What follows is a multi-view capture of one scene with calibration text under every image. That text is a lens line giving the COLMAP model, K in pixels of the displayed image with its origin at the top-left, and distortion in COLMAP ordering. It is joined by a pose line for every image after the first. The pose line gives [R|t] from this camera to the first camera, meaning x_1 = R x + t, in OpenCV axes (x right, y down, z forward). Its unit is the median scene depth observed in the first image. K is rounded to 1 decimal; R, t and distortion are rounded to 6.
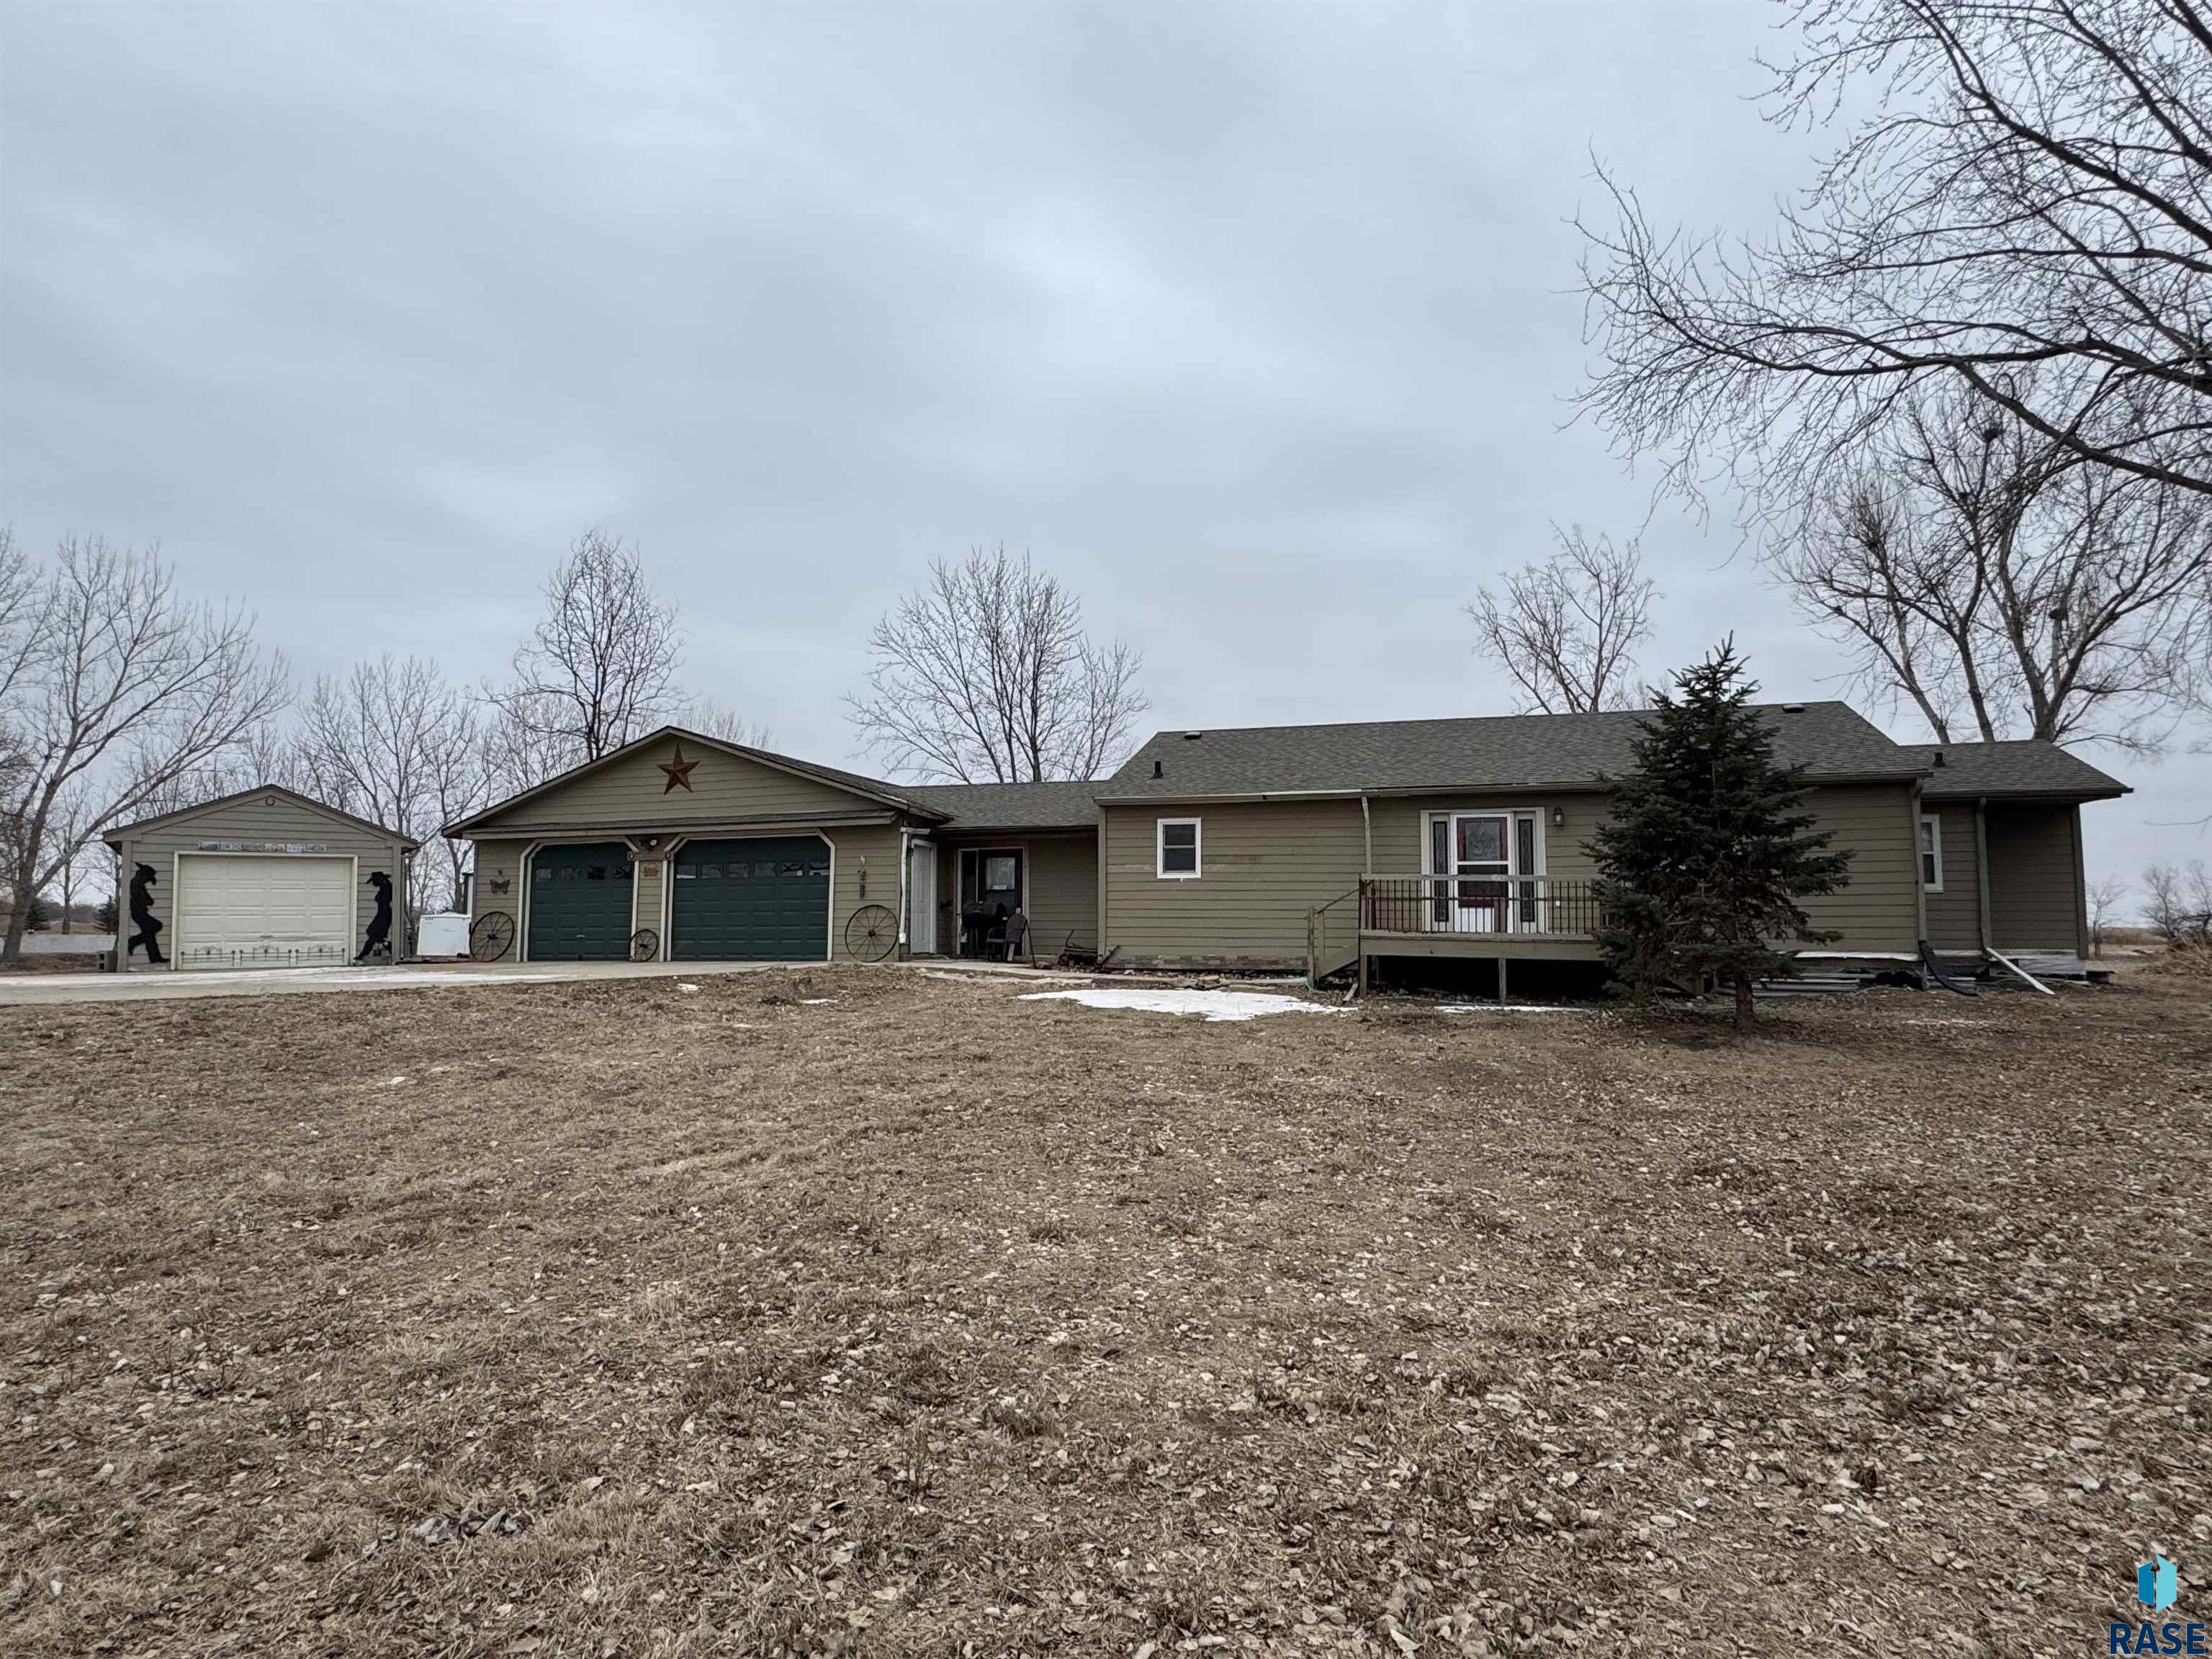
lens RADIAL K [[1219.9, 0, 1110.9], [0, 1219.9, 833.5], [0, 0, 1]] dist [-0.002498, -0.000412]
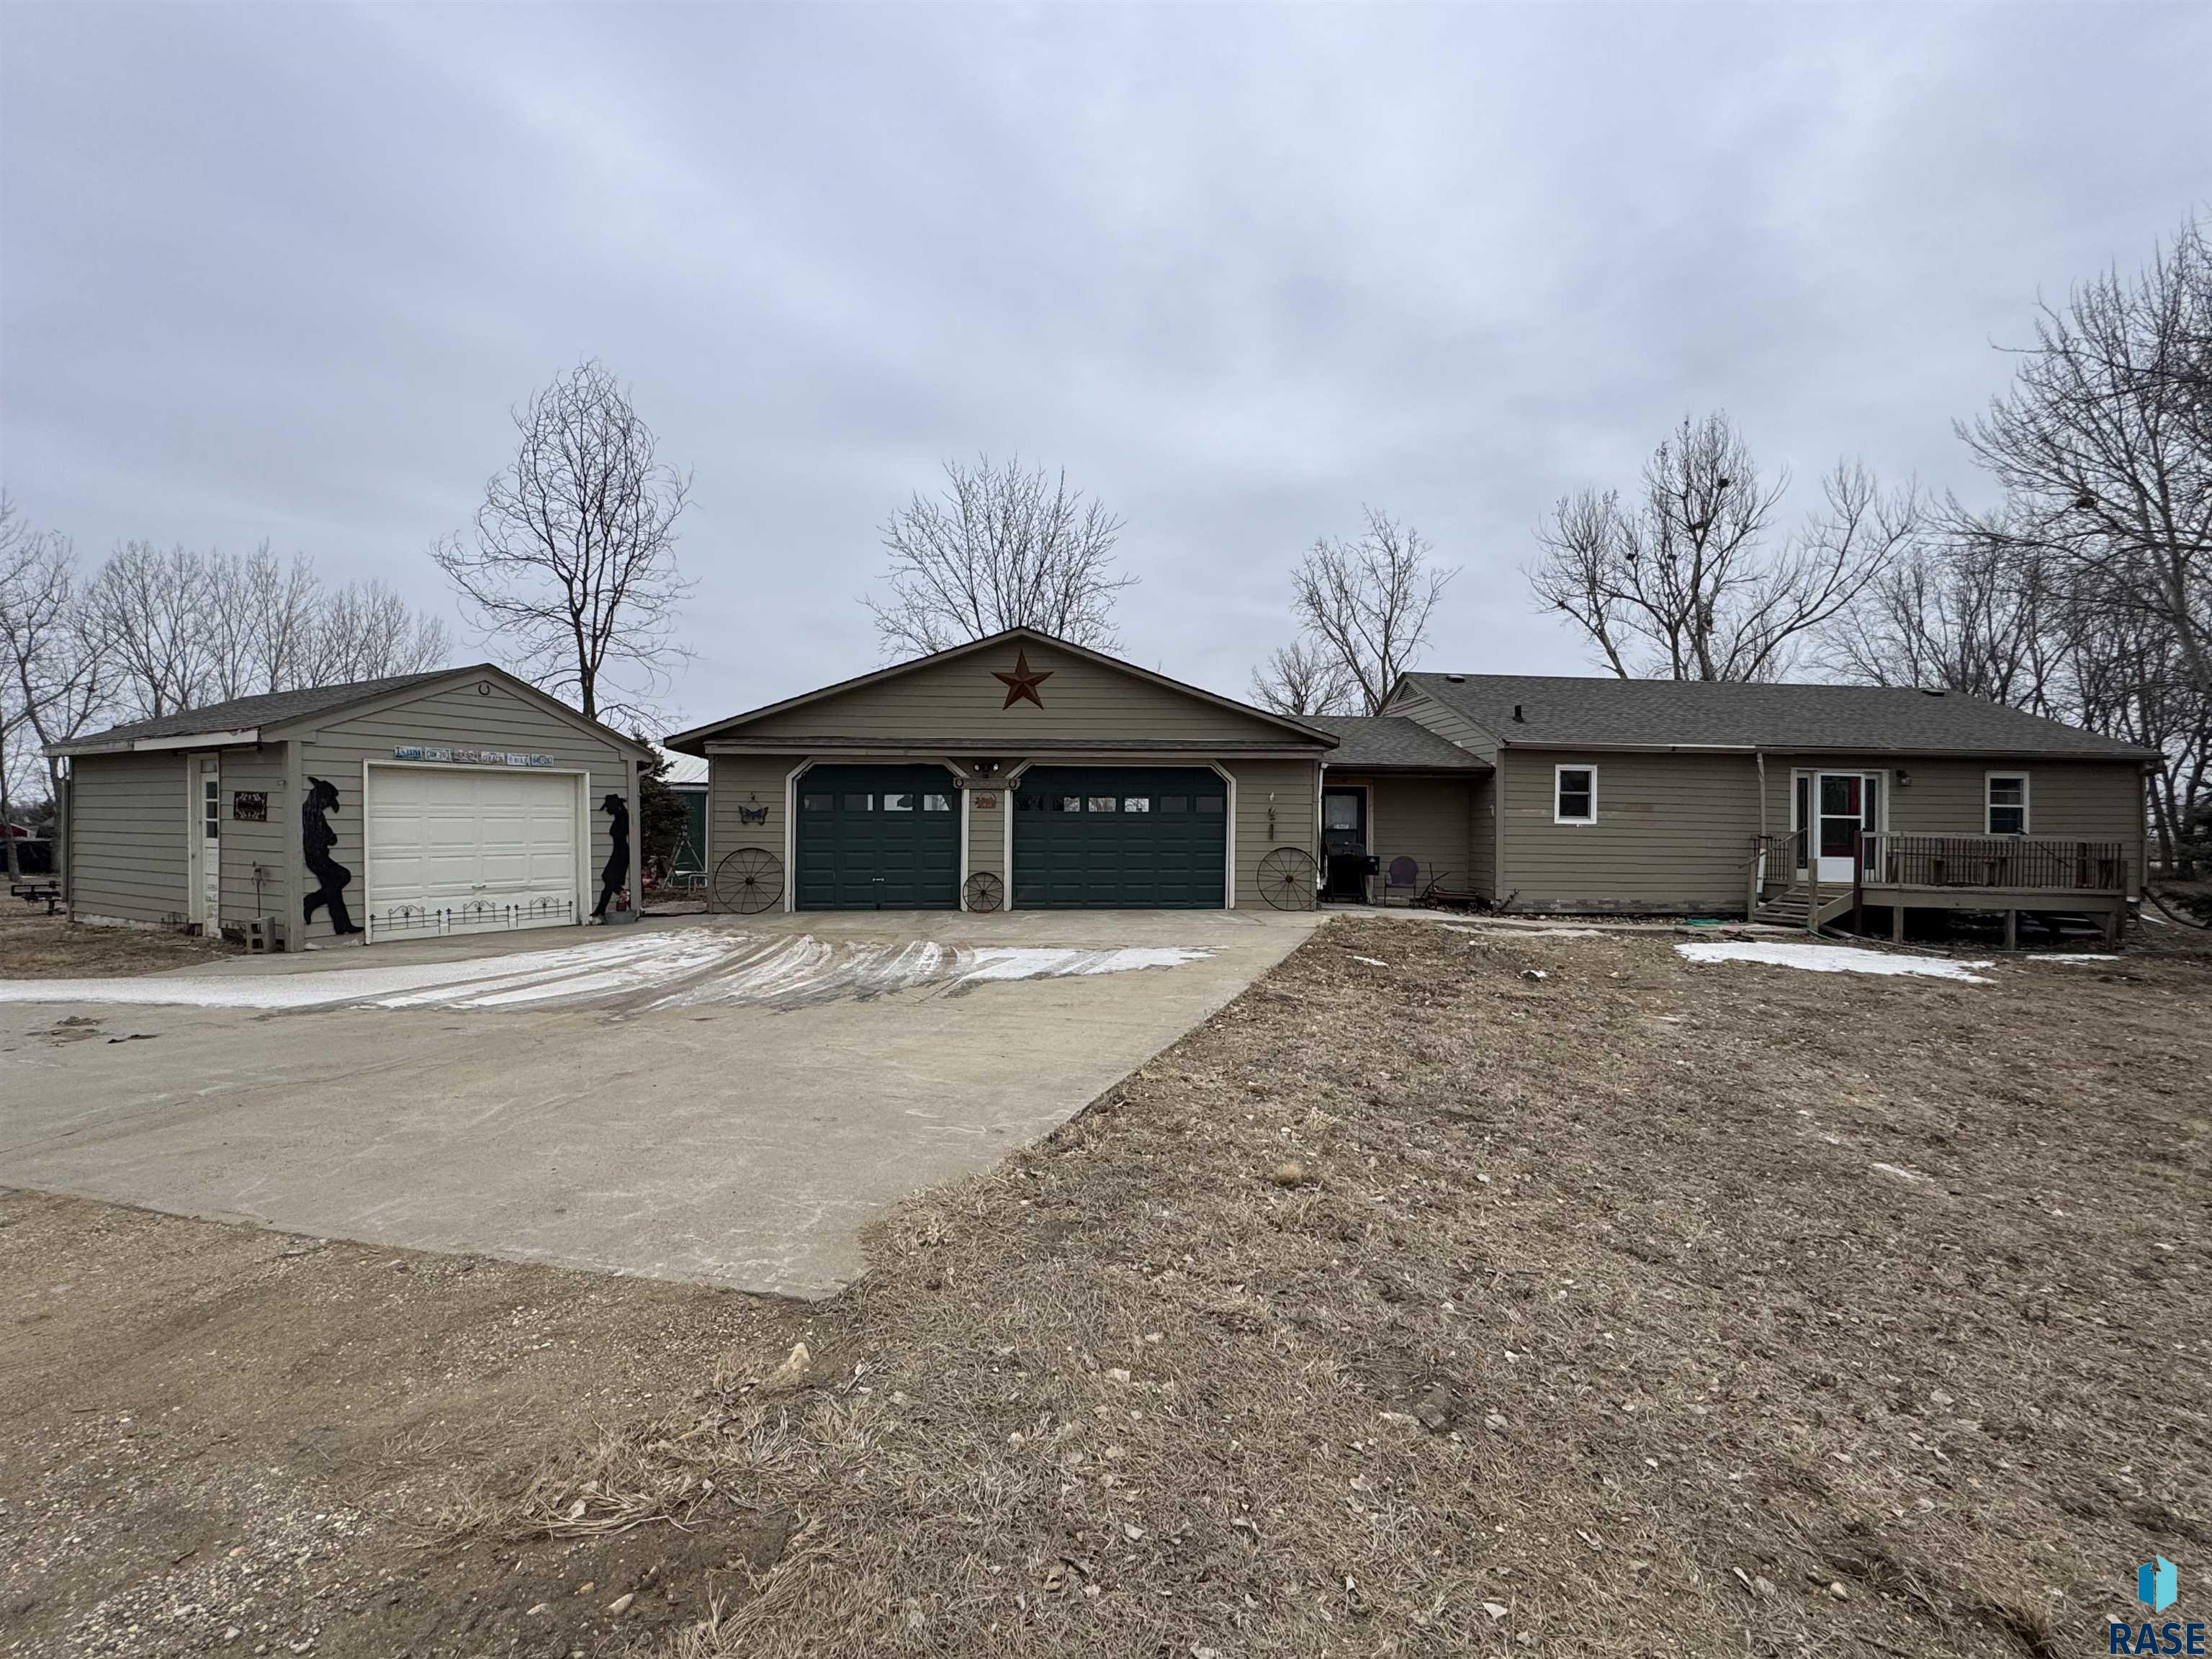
lens RADIAL K [[1045.6, 0, 1105.8], [0, 1045.6, 832.5], [0, 0, 1]] dist [-0.003740, 0.000047]
pose [[0.919746, 0.009407, 0.392401, -1.004065], [-0.040390, 0.996674, 0.070775, -0.003143], [-0.390430, -0.080944, 0.917067, 0.549303]]
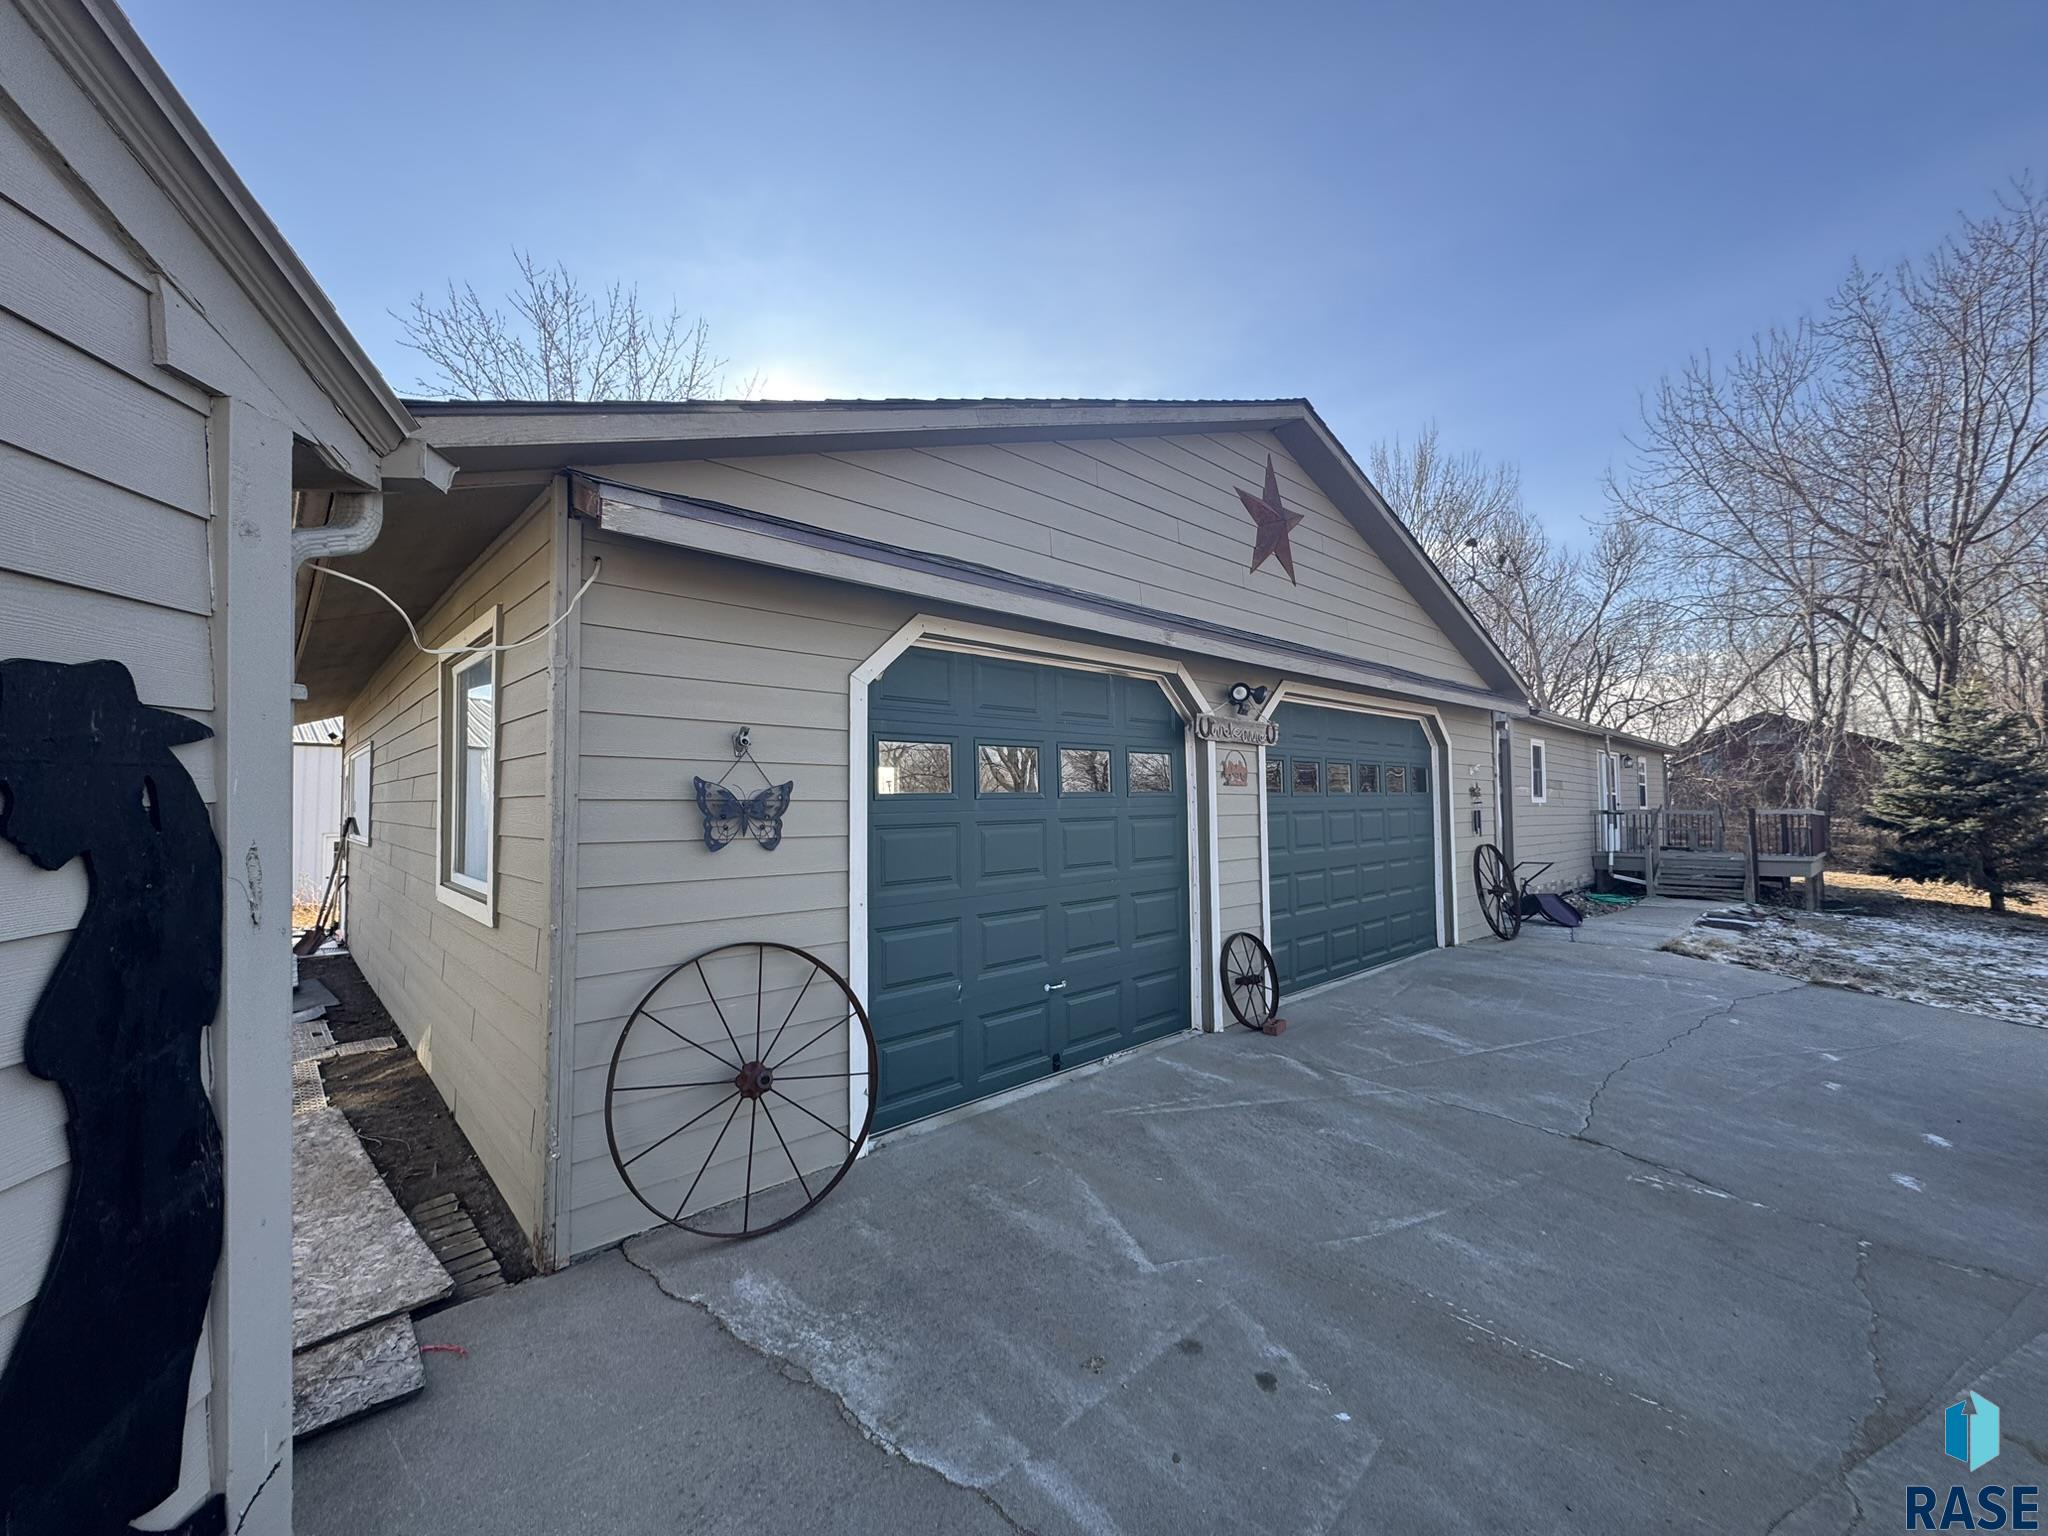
lens RADIAL K [[812.6, 0, 1019.4], [0, 812.6, 768.6], [0, 0, 1]] dist [-0.003790, 0.000124]
pose [[0.492090, 0.033186, 0.869912, -1.073853], [-0.068829, 0.997628, 0.000876, 0.059116], [-0.867819, -0.060306, 0.493207, 1.619045]]
